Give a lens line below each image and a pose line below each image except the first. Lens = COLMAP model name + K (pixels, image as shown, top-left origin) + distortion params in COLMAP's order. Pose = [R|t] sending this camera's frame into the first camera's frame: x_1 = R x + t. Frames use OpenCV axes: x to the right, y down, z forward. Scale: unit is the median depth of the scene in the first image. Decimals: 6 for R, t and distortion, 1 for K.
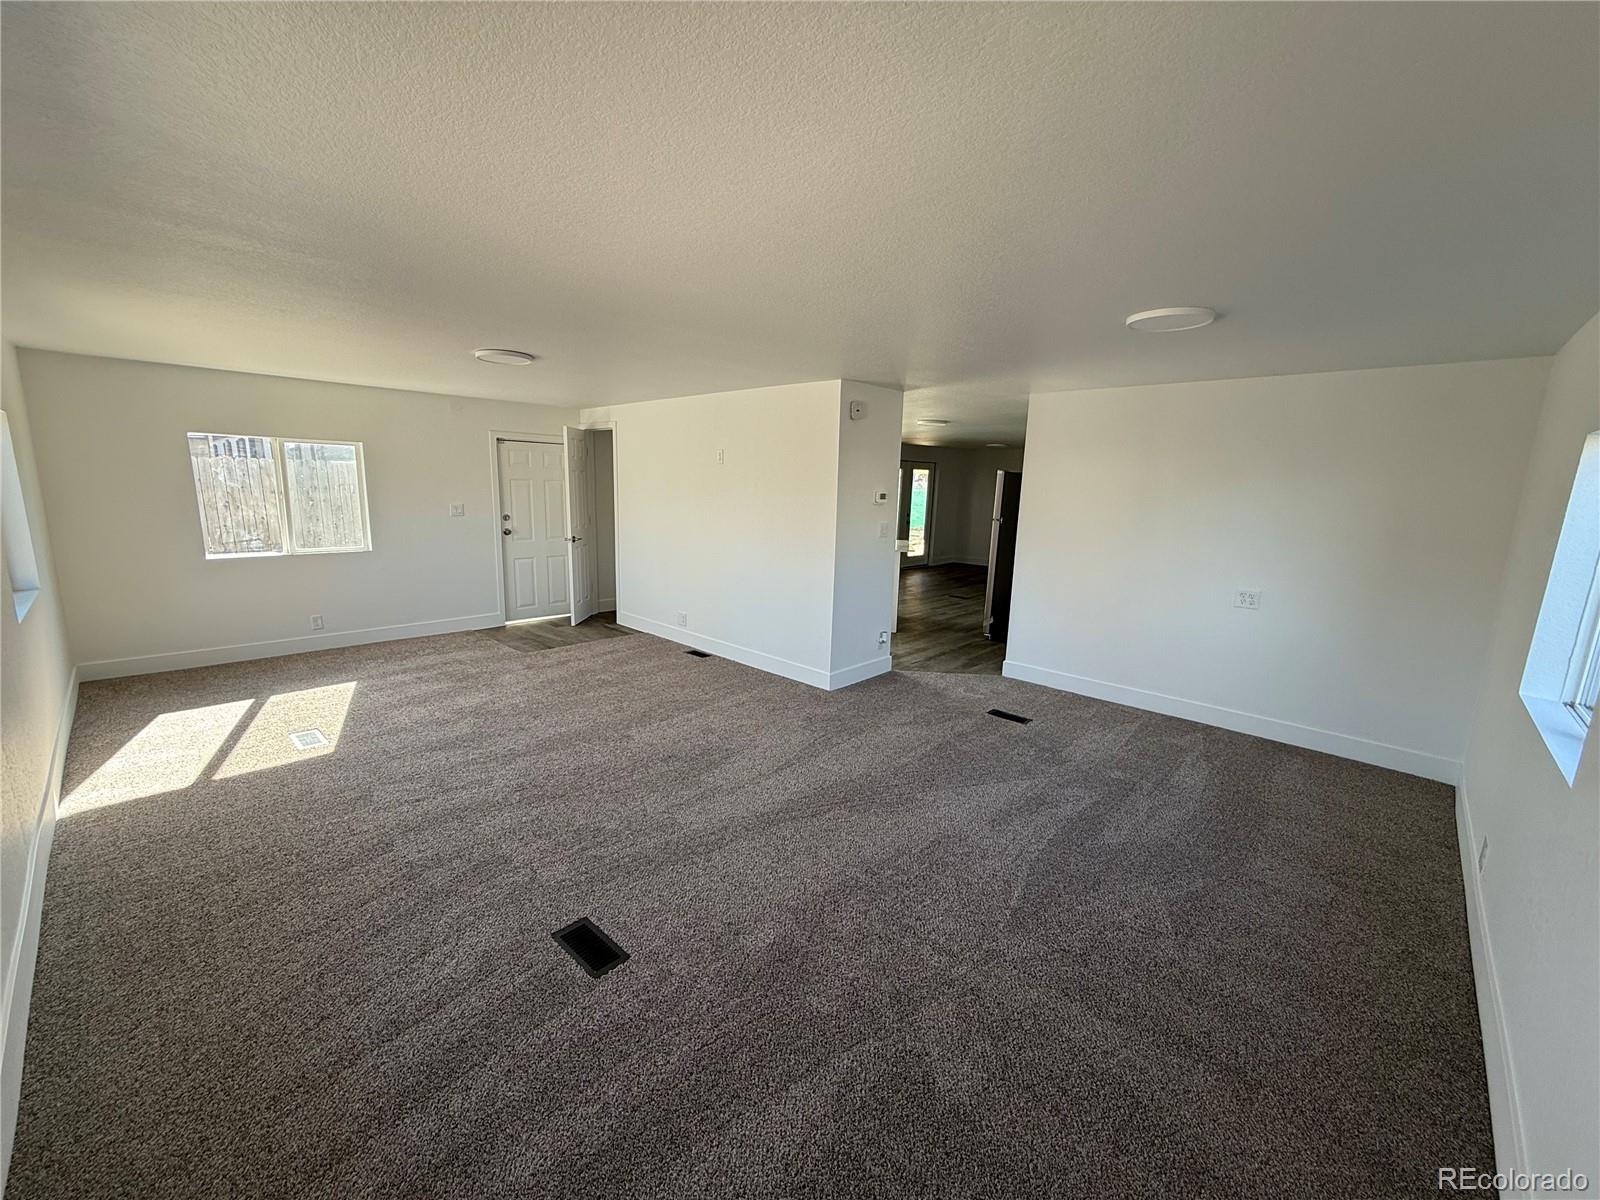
lens RADIAL K [[636.2, 0, 802.0], [0, 636.2, 600.9], [0, 0, 1]] dist [0.000657, 0.000041]
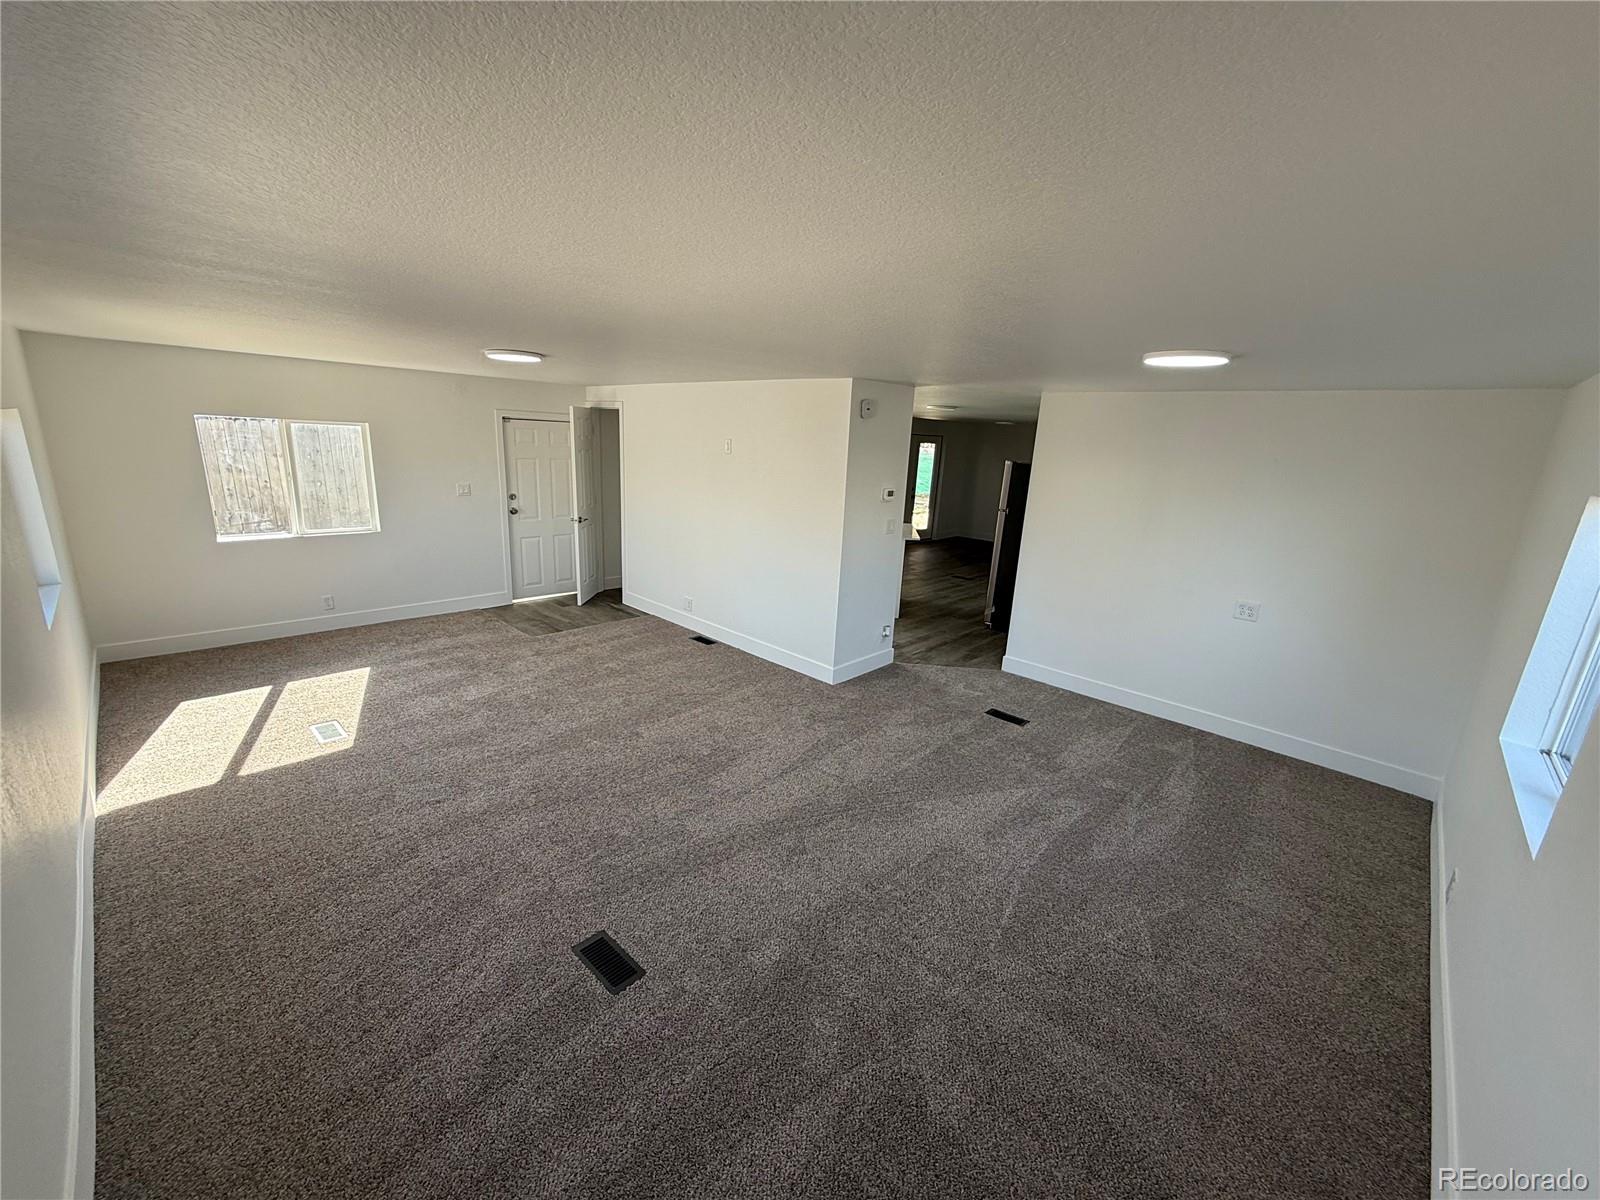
lens RADIAL K [[636.2, 0, 802.2], [0, 636.2, 602.0], [0, 0, 1]] dist [0.000657, 0.000041]
pose [[0.999764, 0.021713, 0.000303, -0.014517], [-0.021683, 0.997407, 0.068624, -0.101943], [0.001188, -0.068614, 0.997643, -0.019636]]
